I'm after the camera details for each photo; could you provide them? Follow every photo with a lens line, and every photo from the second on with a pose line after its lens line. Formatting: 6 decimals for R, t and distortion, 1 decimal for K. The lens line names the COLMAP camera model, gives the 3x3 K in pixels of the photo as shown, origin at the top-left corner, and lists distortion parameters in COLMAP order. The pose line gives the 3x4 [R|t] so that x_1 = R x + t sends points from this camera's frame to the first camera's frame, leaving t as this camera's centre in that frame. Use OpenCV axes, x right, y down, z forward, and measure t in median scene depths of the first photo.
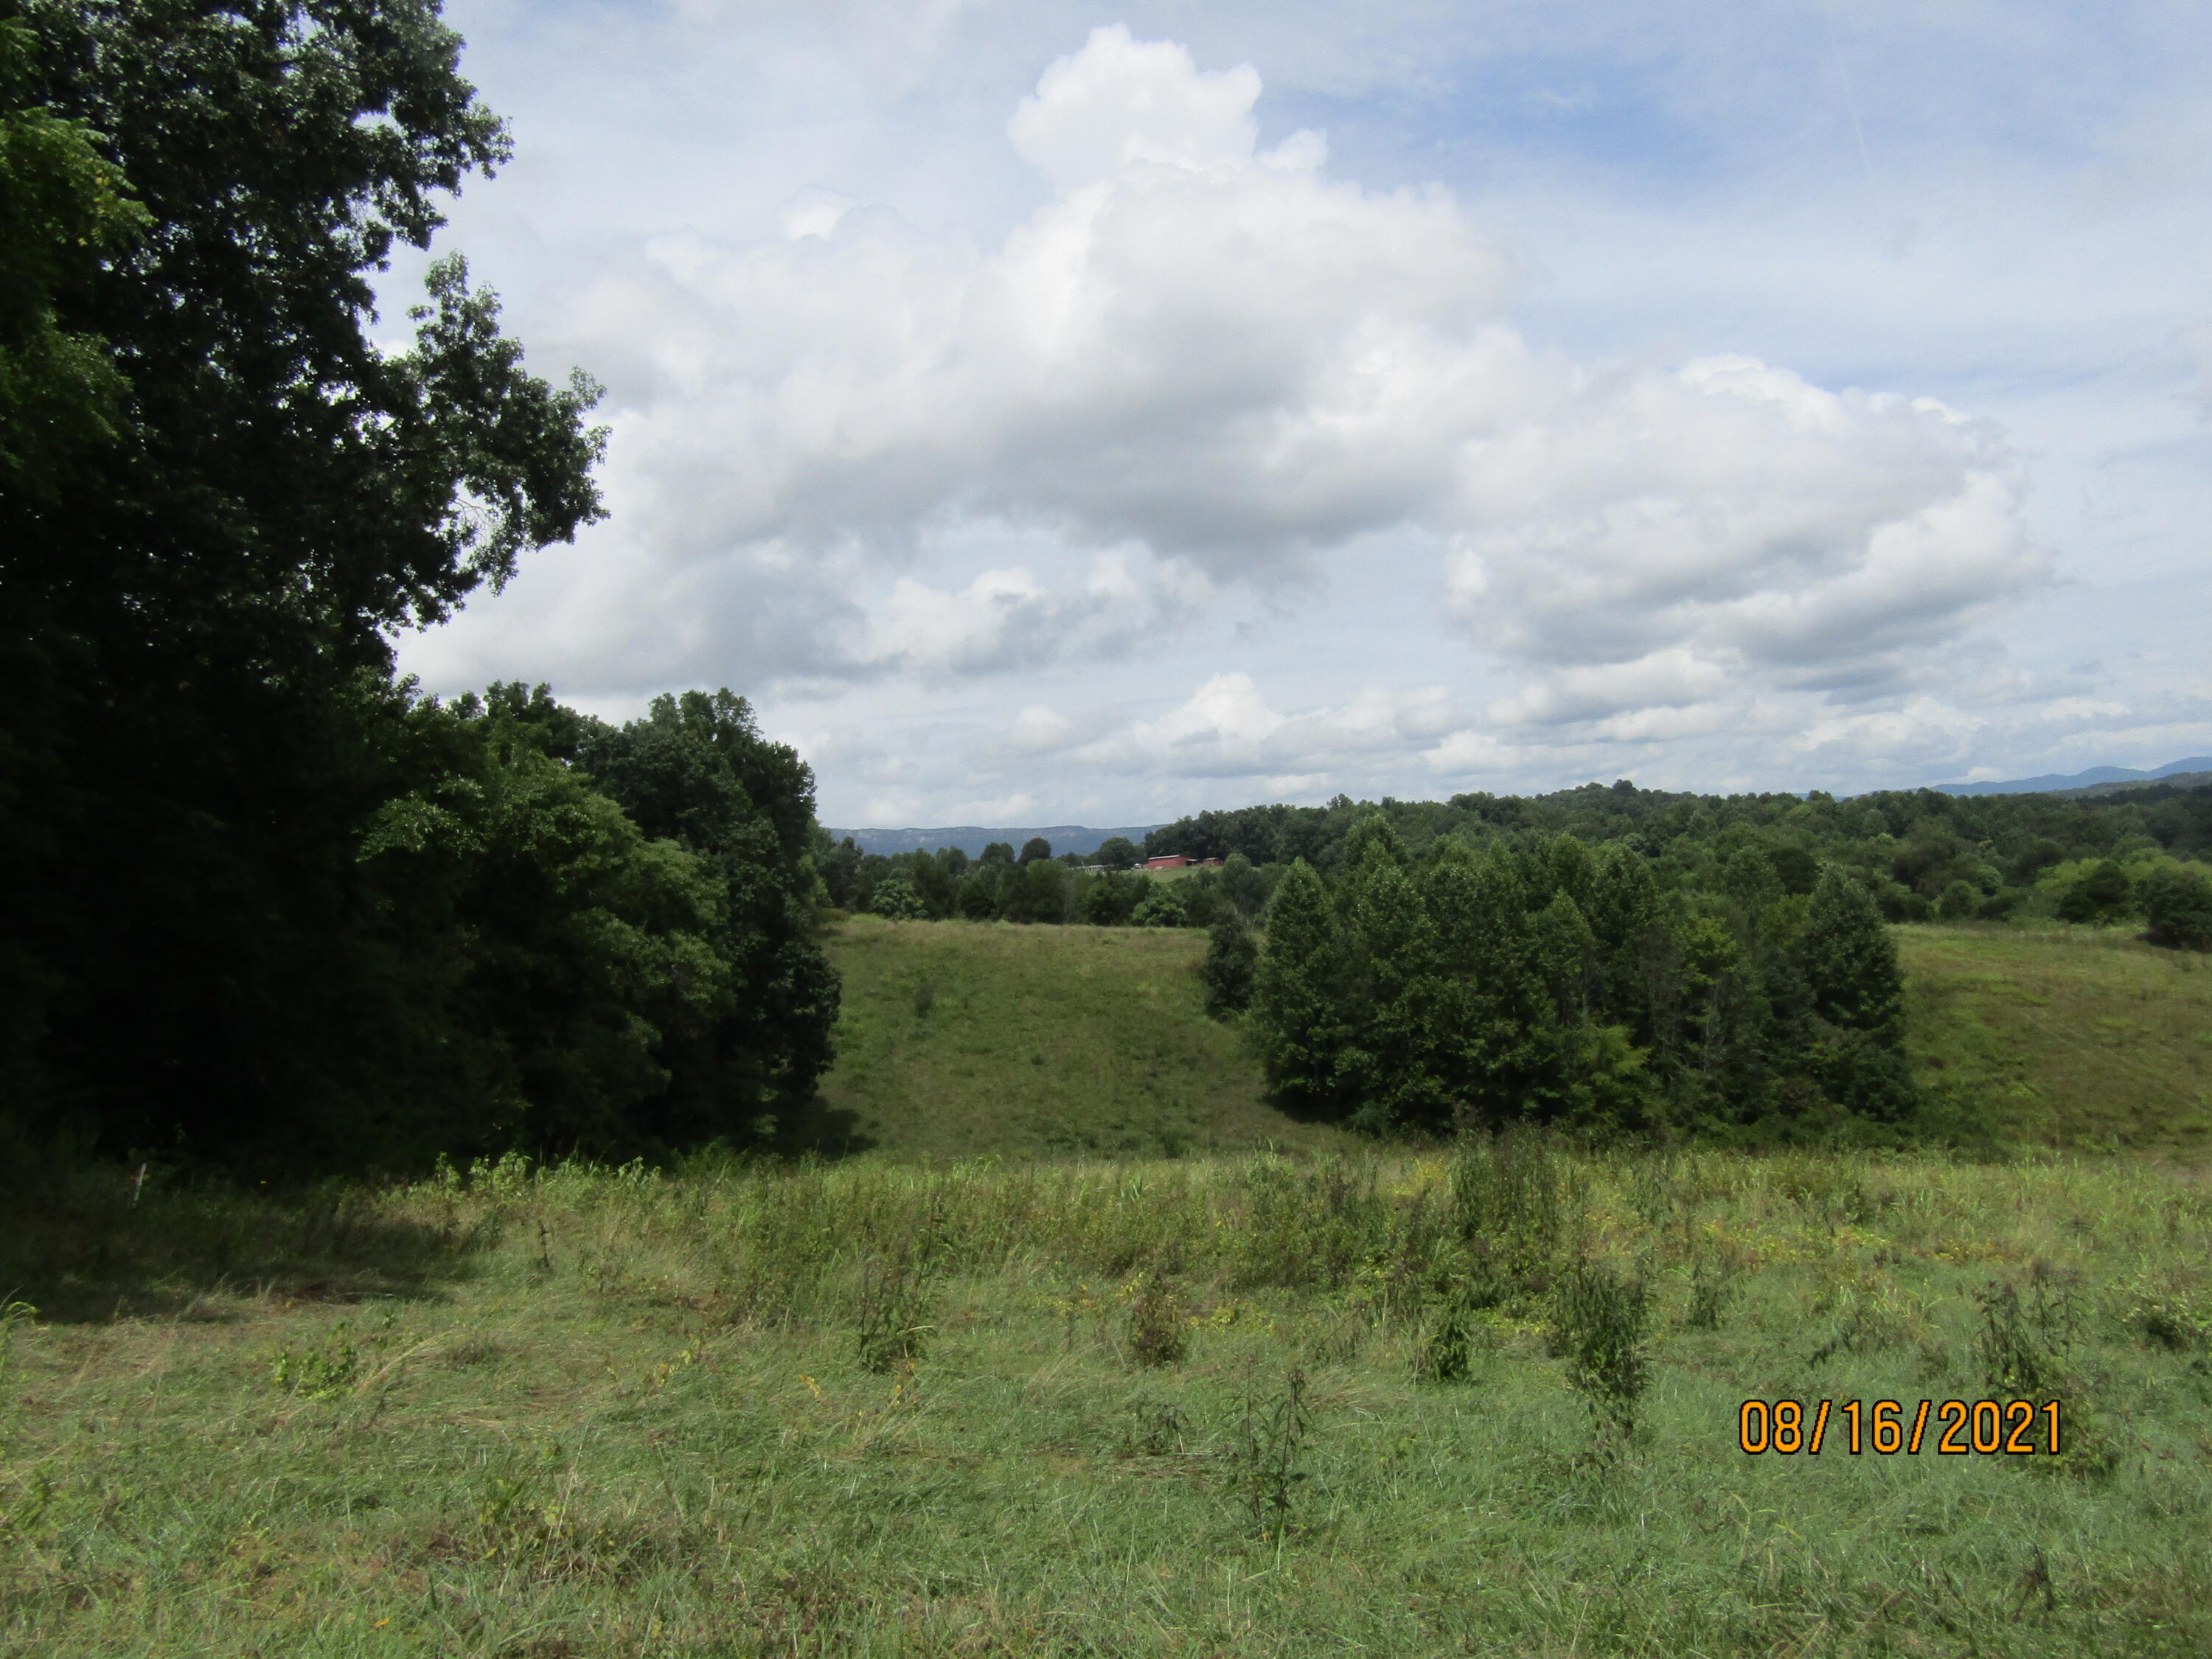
lens RADIAL K [[1566.0, 0, 1128.5], [0, 1566.0, 800.9], [0, 0, 1]] dist [-0.000367, -0.004415]
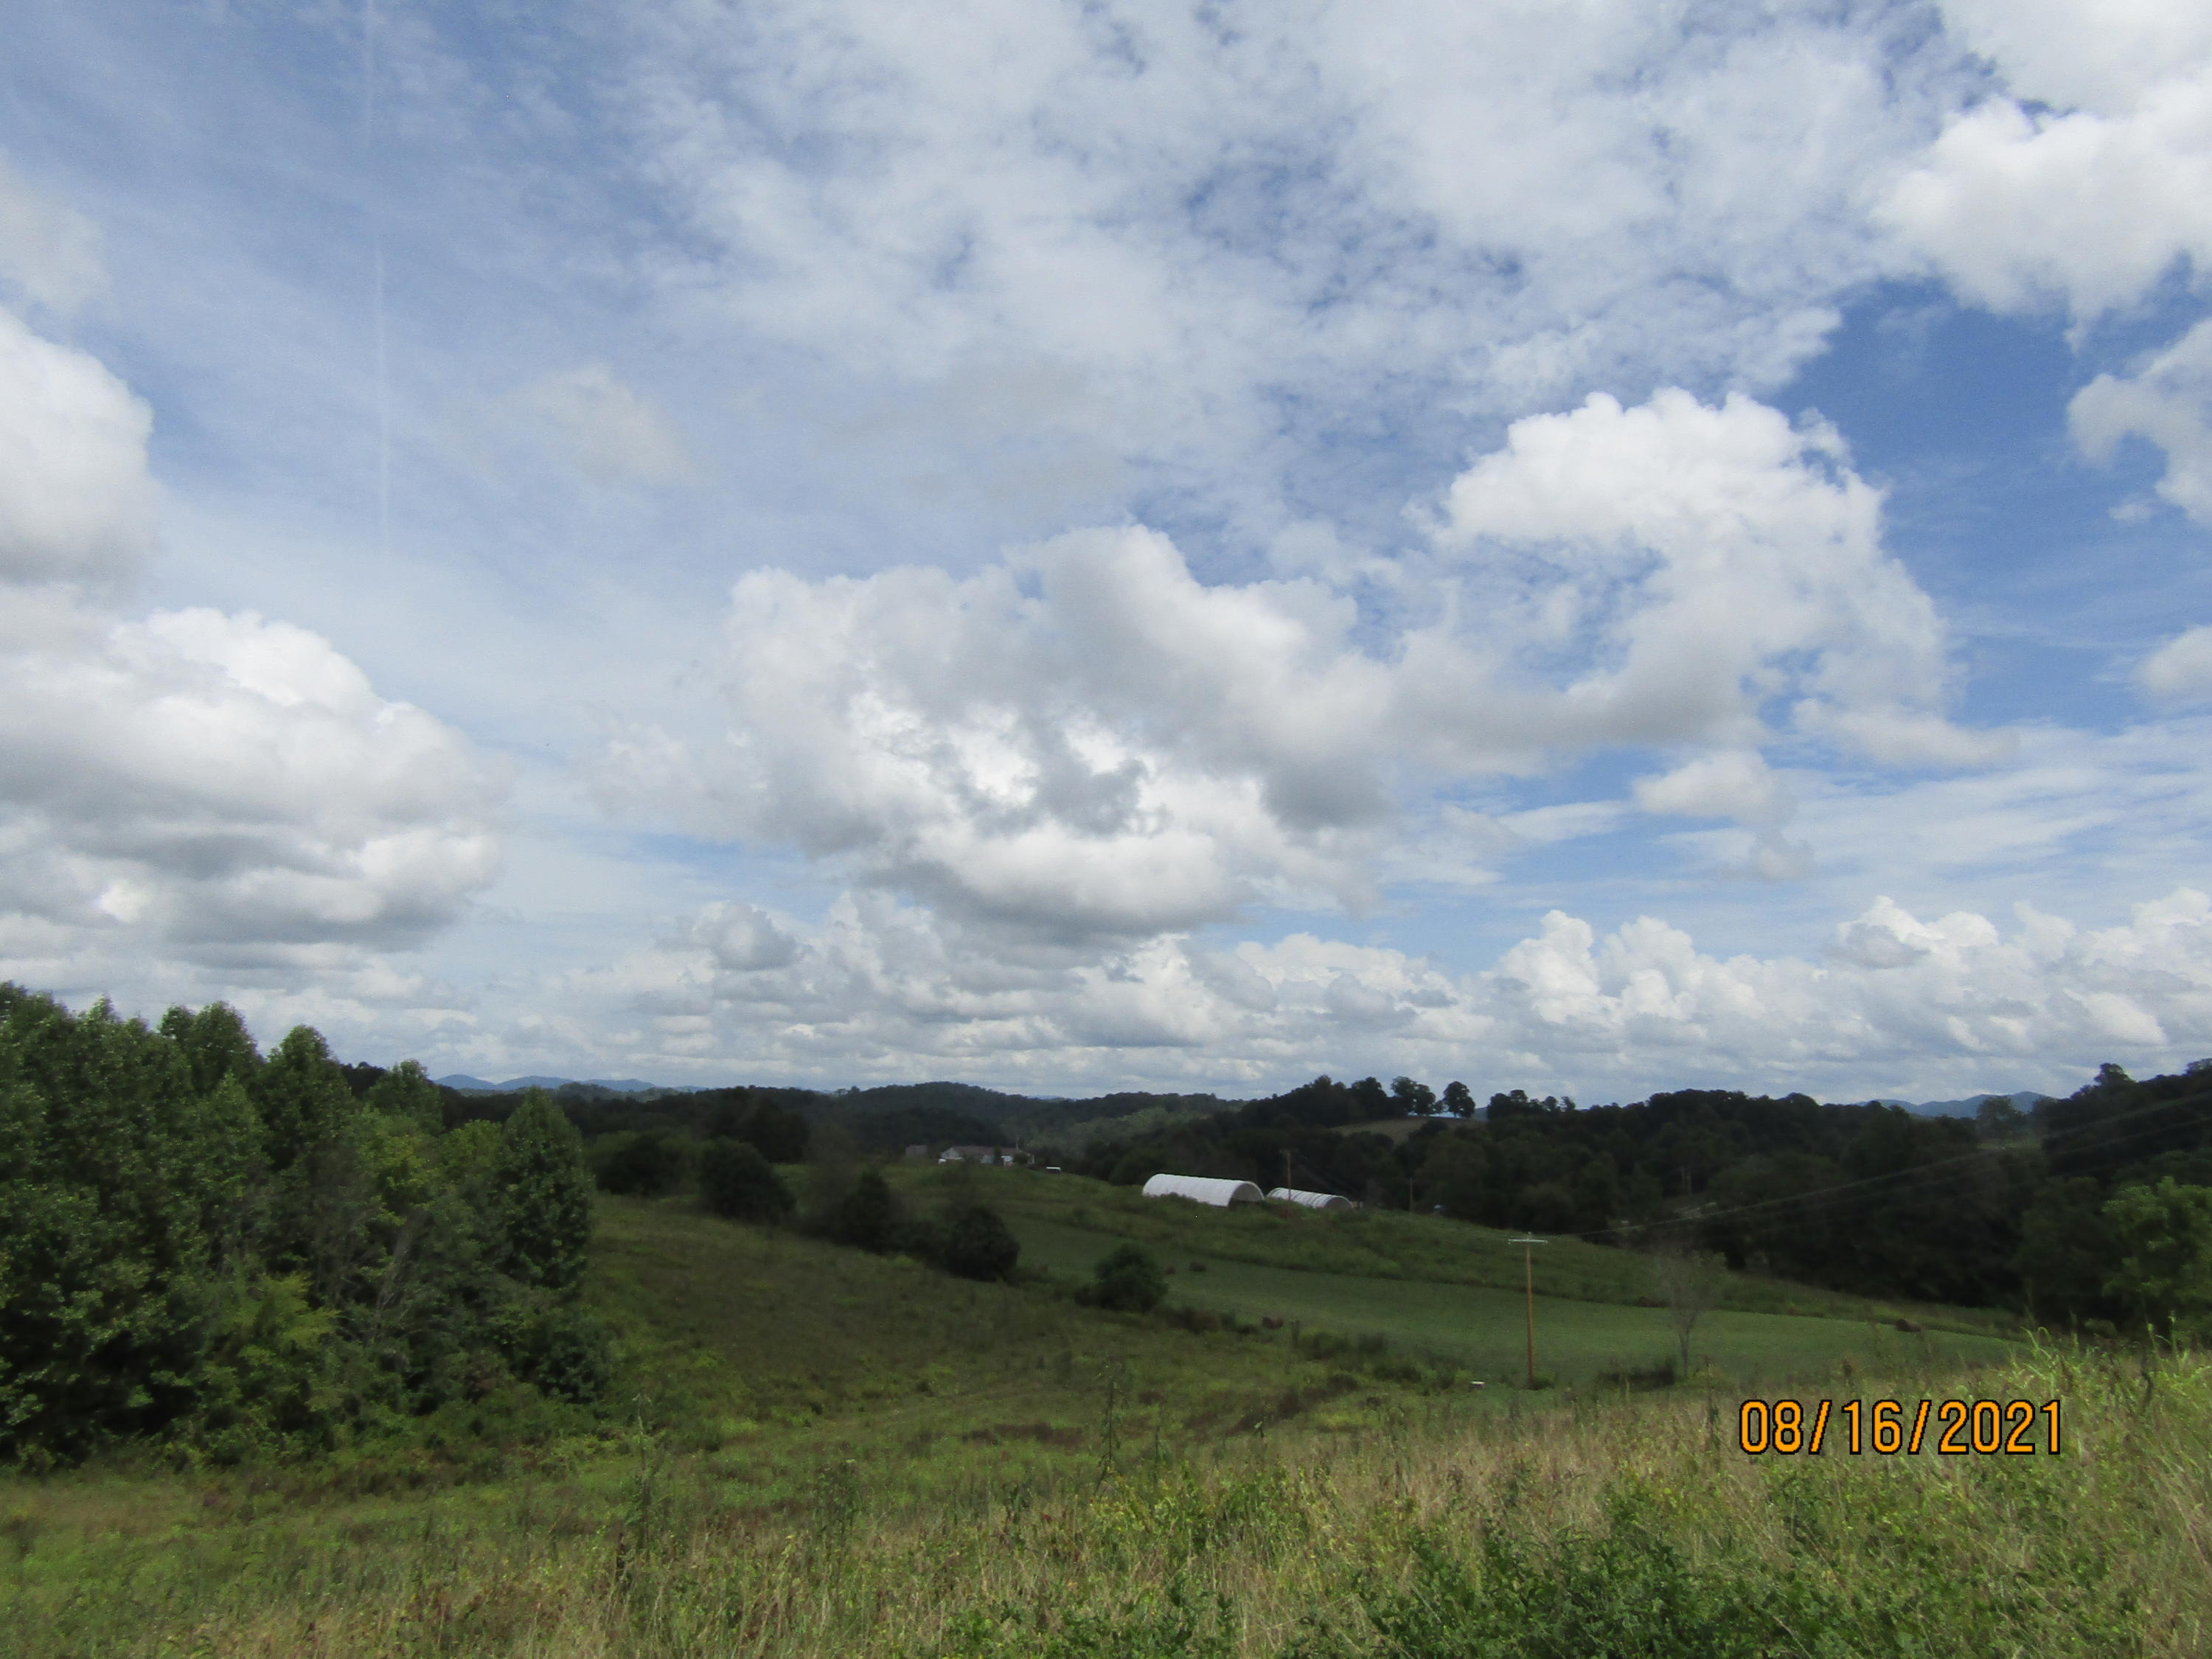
lens RADIAL K [[1572.2, 0, 1135.8], [0, 1572.2, 804.3], [0, 0, 1]] dist [-0.028251, 0.004519]
pose [[0.568448, 0.245575, 0.785213, -0.065268], [-0.099654, 0.967937, -0.230578, 0.058750], [-0.816661, 0.052822, 0.574695, 0.266211]]
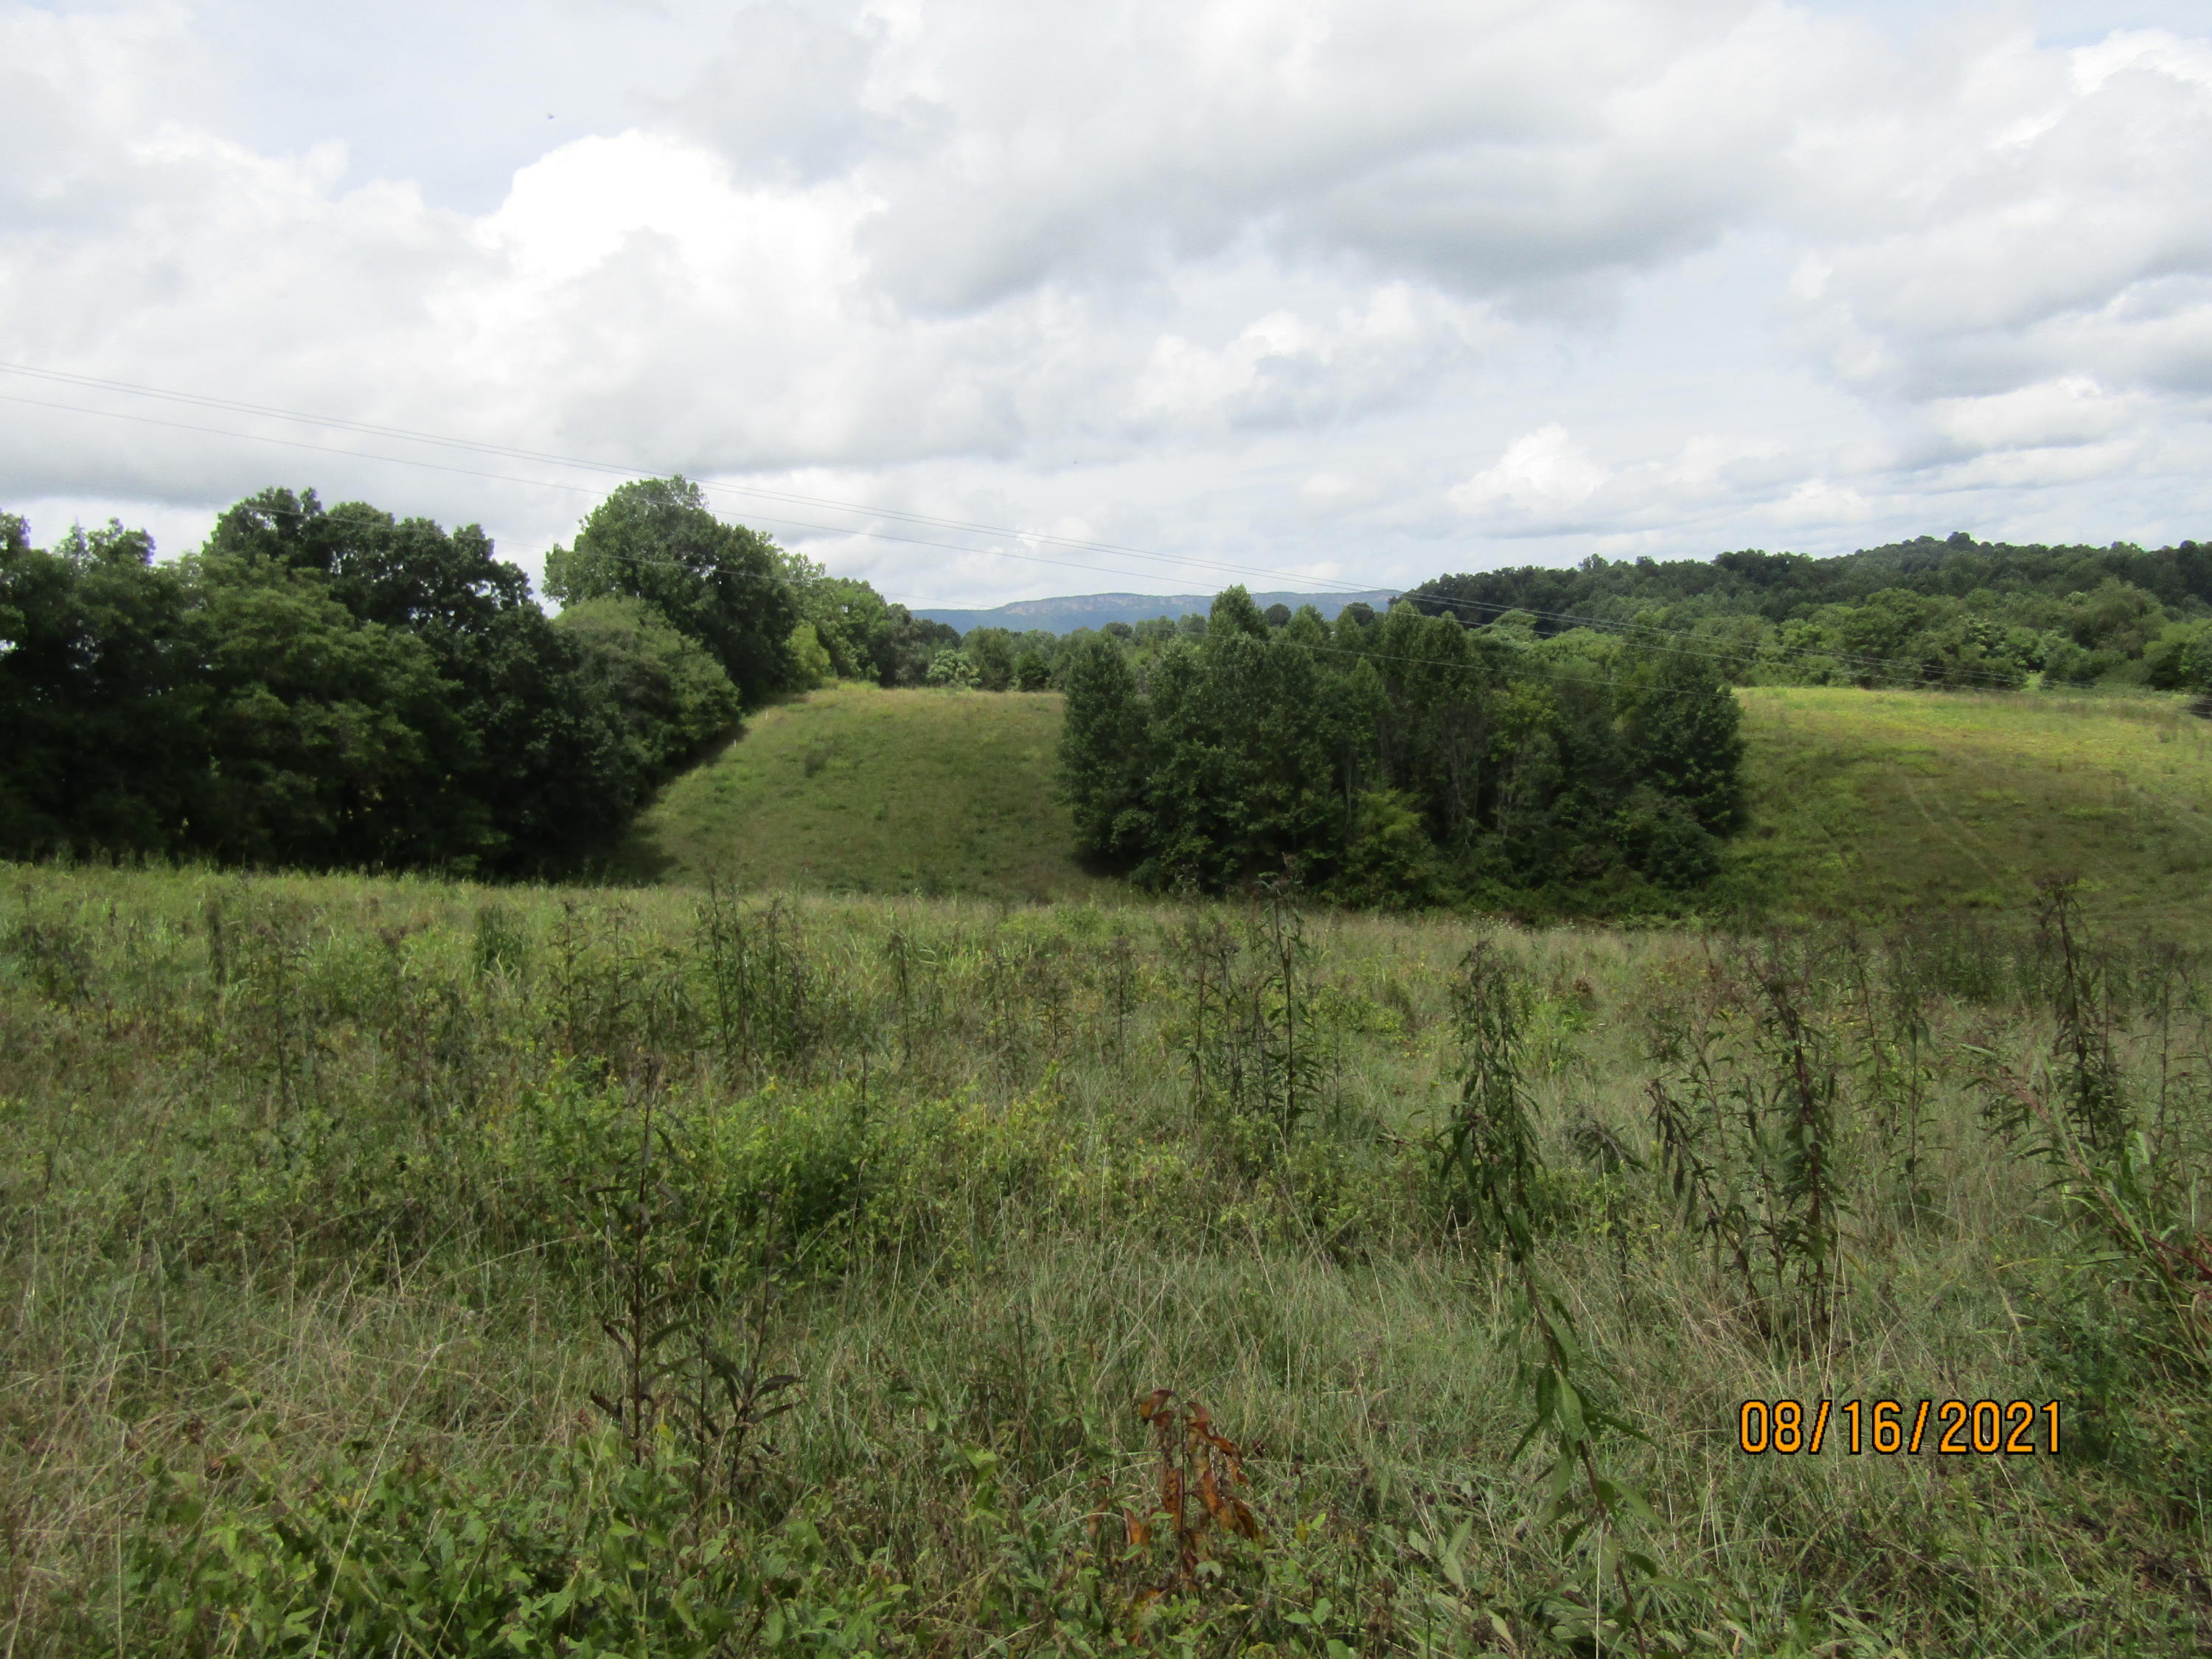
lens RADIAL K [[1545.3, 0, 1106.3], [0, 1545.3, 899.3], [0, 0, 1]] dist [-0.020036, 0.000334]
pose [[0.976999, 0.025871, -0.211668, 0.323992], [0.019280, 0.977832, 0.208503, -0.001496], [0.212370, -0.207788, 0.954842, -0.019753]]
